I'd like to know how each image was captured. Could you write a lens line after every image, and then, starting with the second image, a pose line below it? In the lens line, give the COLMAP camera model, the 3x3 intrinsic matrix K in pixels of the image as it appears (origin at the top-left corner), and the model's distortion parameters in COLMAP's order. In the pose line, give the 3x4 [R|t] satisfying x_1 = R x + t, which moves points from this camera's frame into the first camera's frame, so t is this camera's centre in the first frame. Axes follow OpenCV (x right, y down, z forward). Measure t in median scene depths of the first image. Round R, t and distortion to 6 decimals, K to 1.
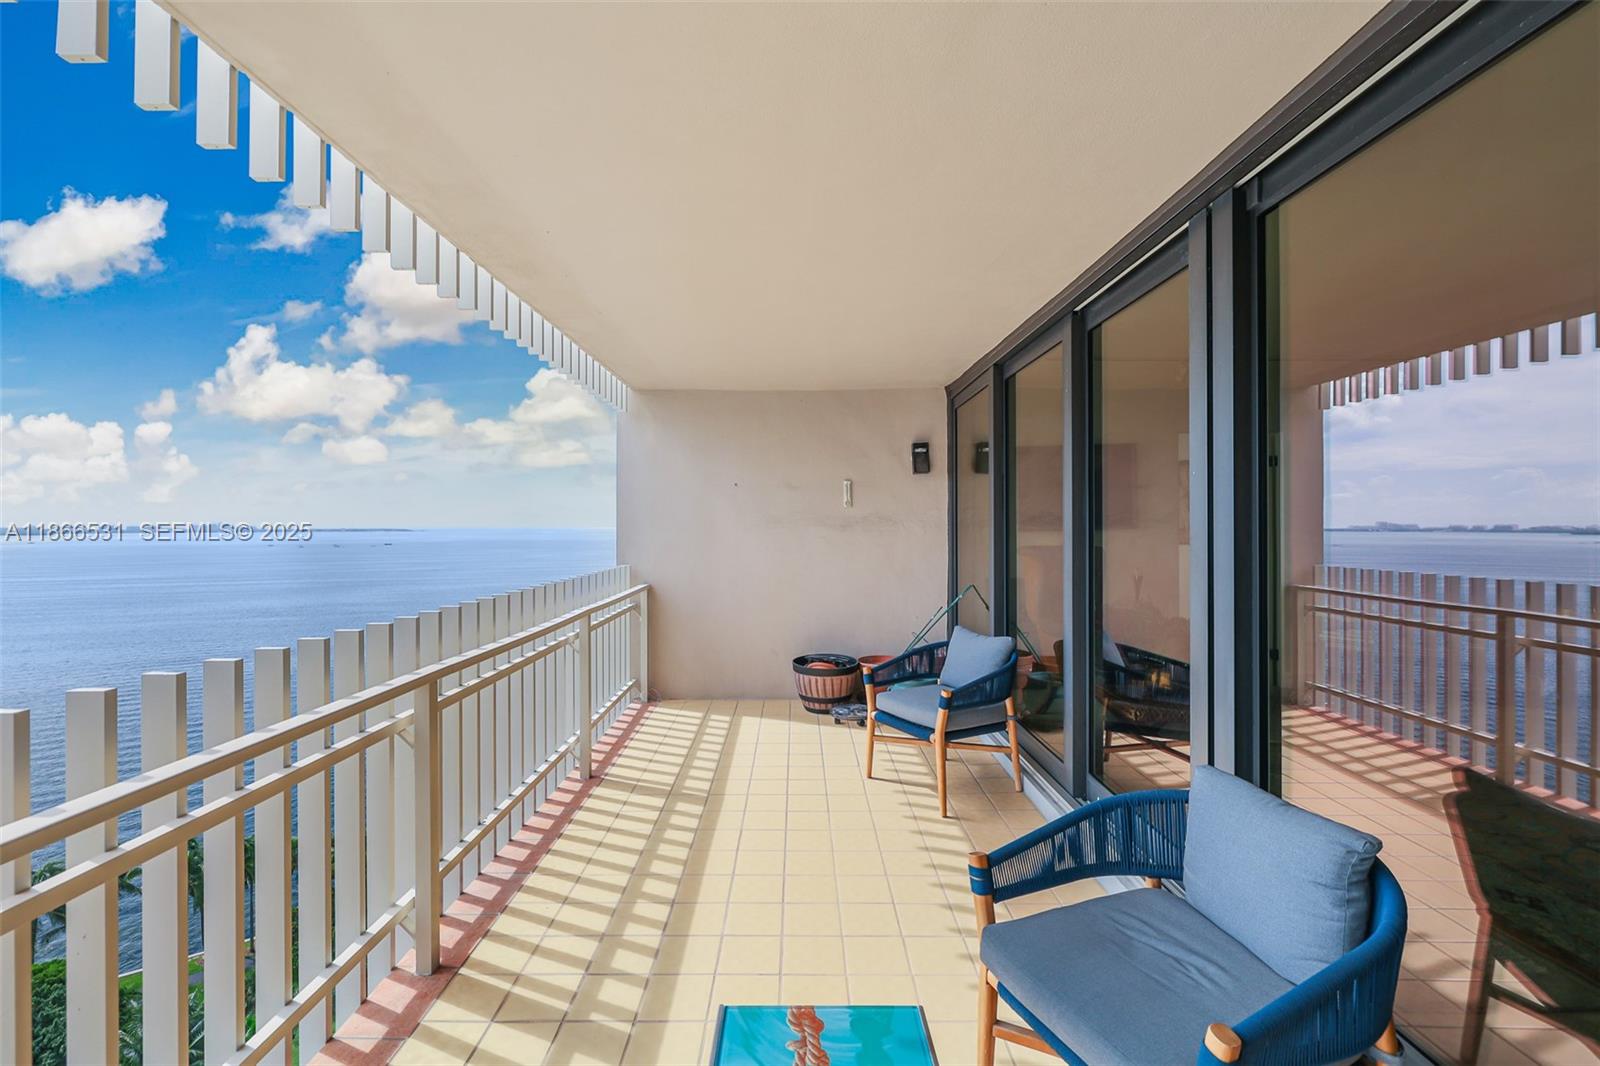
lens RADIAL K [[679.9, 0, 799.2], [0, 679.9, 528.4], [0, 0, 1]] dist [0.000329, -0.000206]
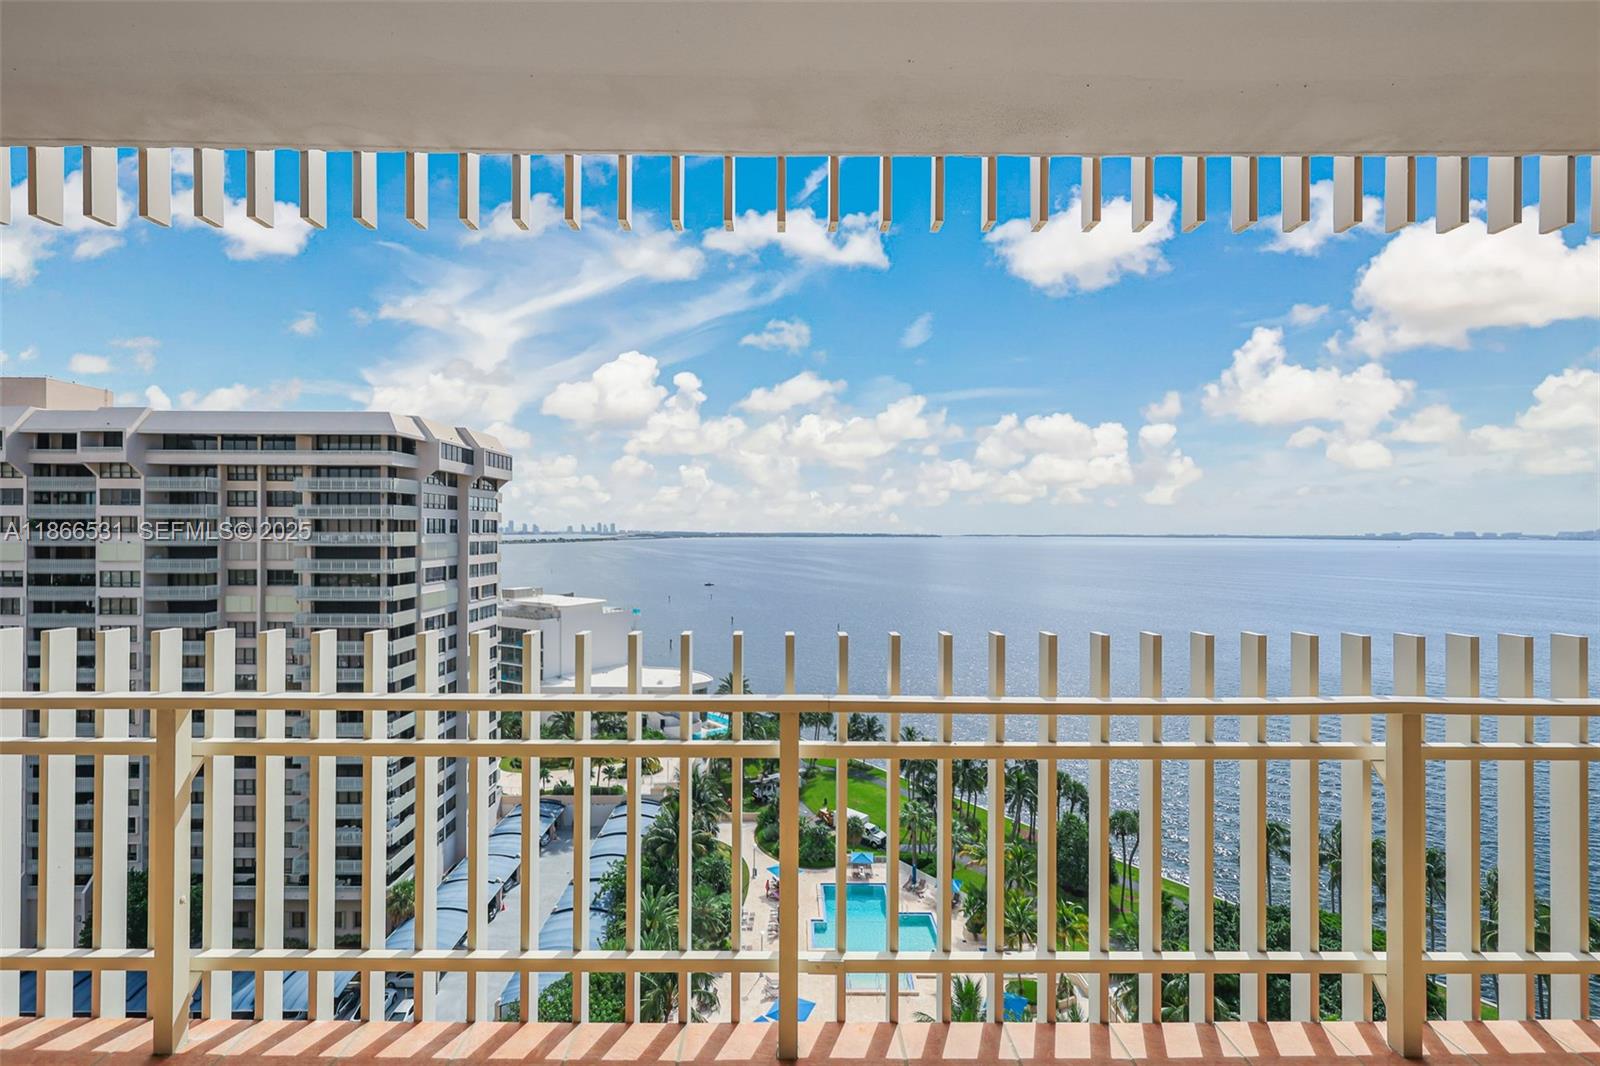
lens RADIAL K [[679.9, 0, 799.9], [0, 679.9, 534.6], [0, 0, 1]] dist [0.000329, -0.000206]
pose [[0.999888, 0.014708, -0.002769, -1.471298], [-0.014678, 0.999836, 0.010612, 0.003957], [0.002925, -0.010570, 0.999940, -0.003615]]
